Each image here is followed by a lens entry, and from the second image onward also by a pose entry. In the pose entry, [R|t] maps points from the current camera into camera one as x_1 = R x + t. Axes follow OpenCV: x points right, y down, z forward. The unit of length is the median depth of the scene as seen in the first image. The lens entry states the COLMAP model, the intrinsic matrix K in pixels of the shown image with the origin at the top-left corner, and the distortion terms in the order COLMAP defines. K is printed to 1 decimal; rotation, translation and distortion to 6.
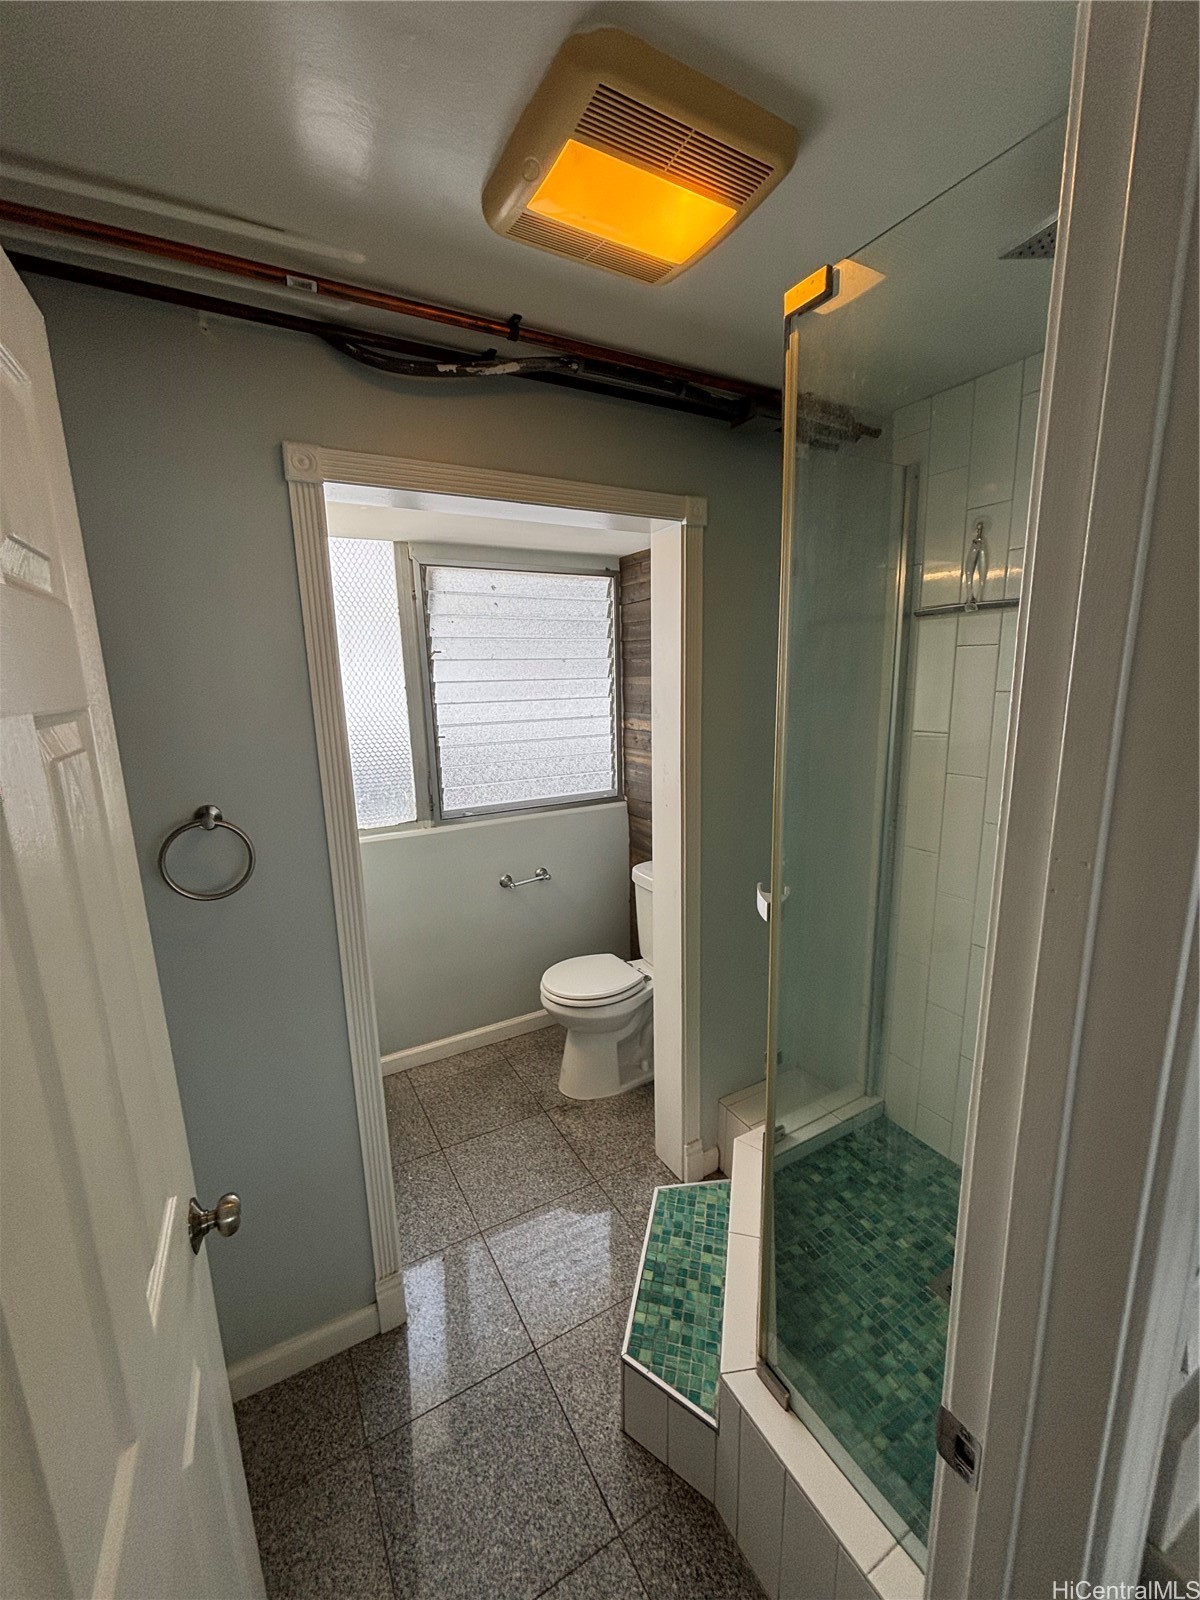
lens RADIAL K [[645.9, 0, 601.2], [0, 645.9, 803.6], [0, 0, 1]] dist [0.000887, 0.000037]
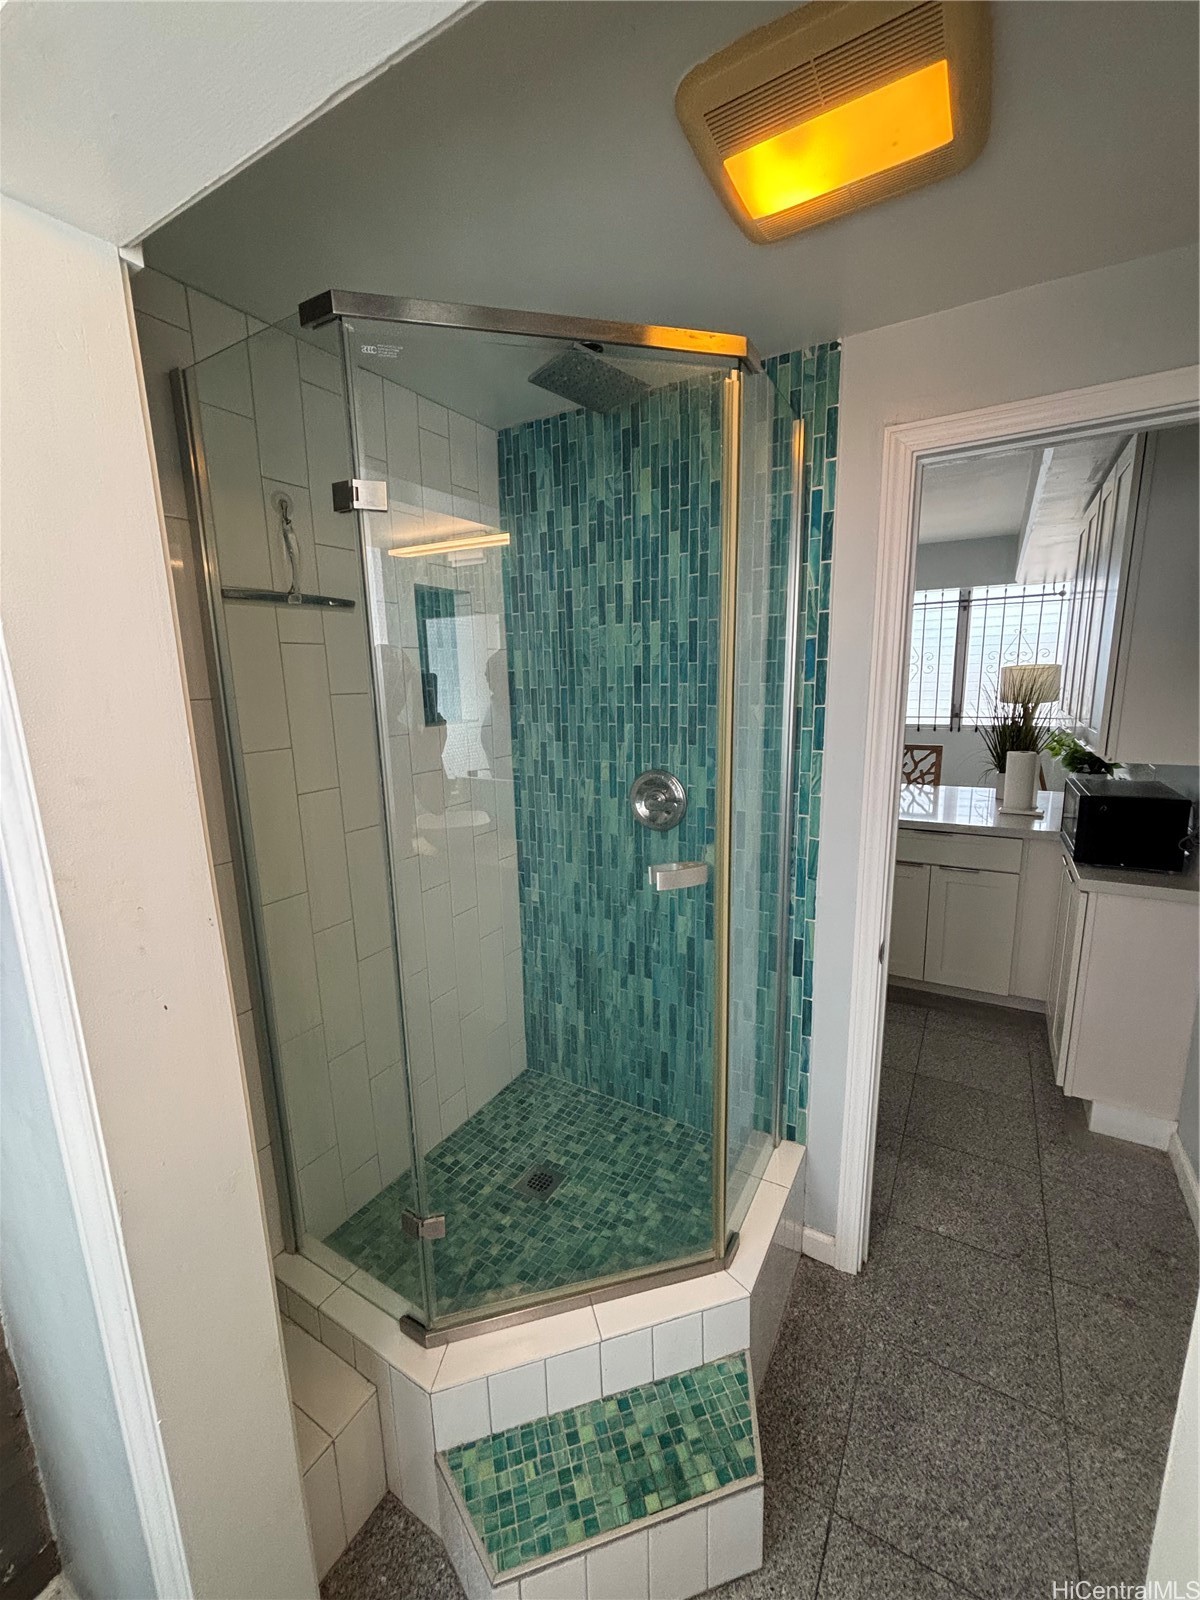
lens RADIAL K [[645.9, 0, 597.7], [0, 645.9, 797.8], [0, 0, 1]] dist [0.000887, 0.000037]
pose [[-0.490590, -0.130958, 0.861494, -0.413904], [0.205288, 0.943446, 0.260321, -0.199314], [-0.846864, 0.304565, -0.435961, 1.141097]]
